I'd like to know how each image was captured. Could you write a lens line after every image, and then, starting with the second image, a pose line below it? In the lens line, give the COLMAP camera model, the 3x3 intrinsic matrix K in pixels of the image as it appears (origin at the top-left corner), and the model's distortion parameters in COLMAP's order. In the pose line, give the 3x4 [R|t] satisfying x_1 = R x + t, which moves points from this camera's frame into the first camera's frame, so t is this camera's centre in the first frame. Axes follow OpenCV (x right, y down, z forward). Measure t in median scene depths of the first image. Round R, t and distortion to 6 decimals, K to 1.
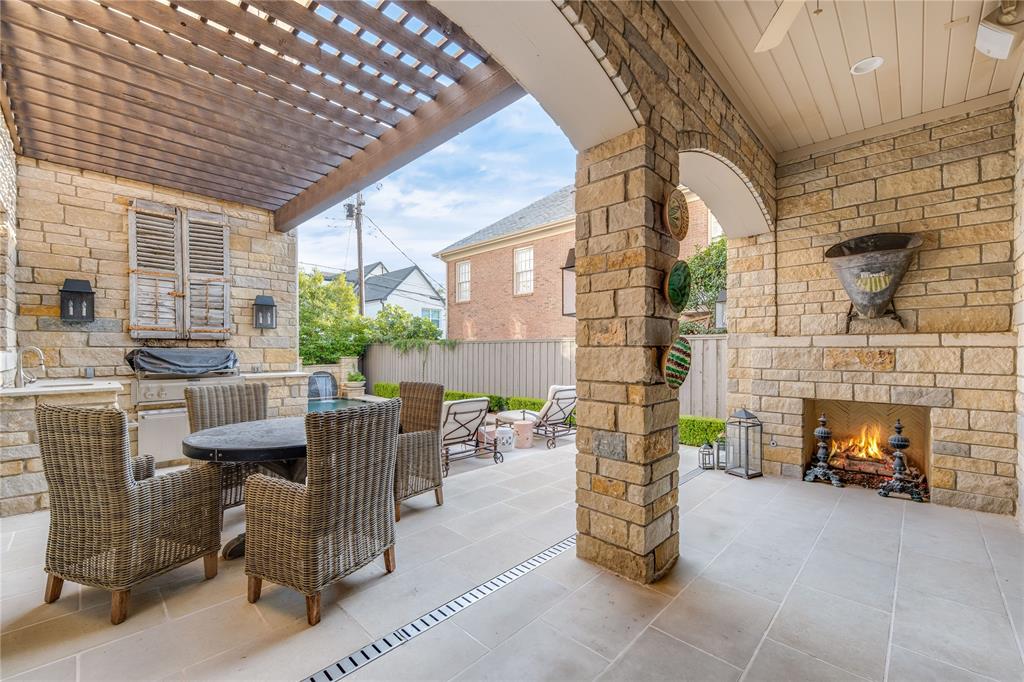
lens RADIAL K [[415.3, 0, 515.5], [0, 415.3, 348.1], [0, 0, 1]] dist [0.000092, -0.000012]
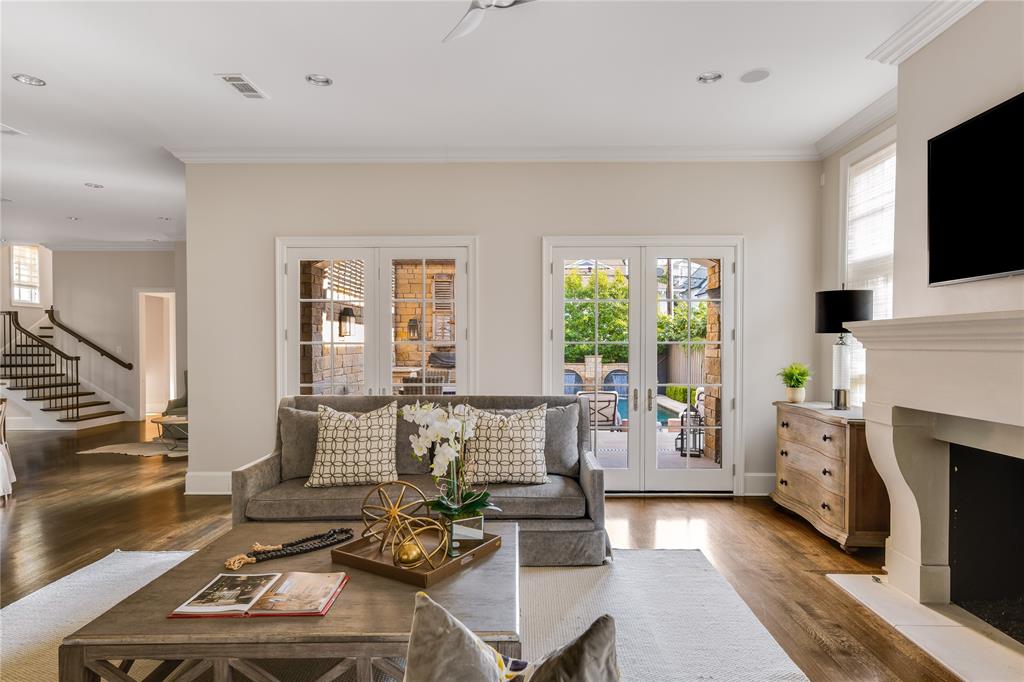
lens RADIAL K [[560.5, 0, 516.3], [0, 560.5, 358.5], [0, 0, 1]] dist [0.009392, -0.001724]
pose [[0.686187, 0.017912, -0.727205, 0.417075], [0.003565, 0.999602, 0.027986, -0.013660], [0.727417, -0.021795, 0.685850, -0.173722]]
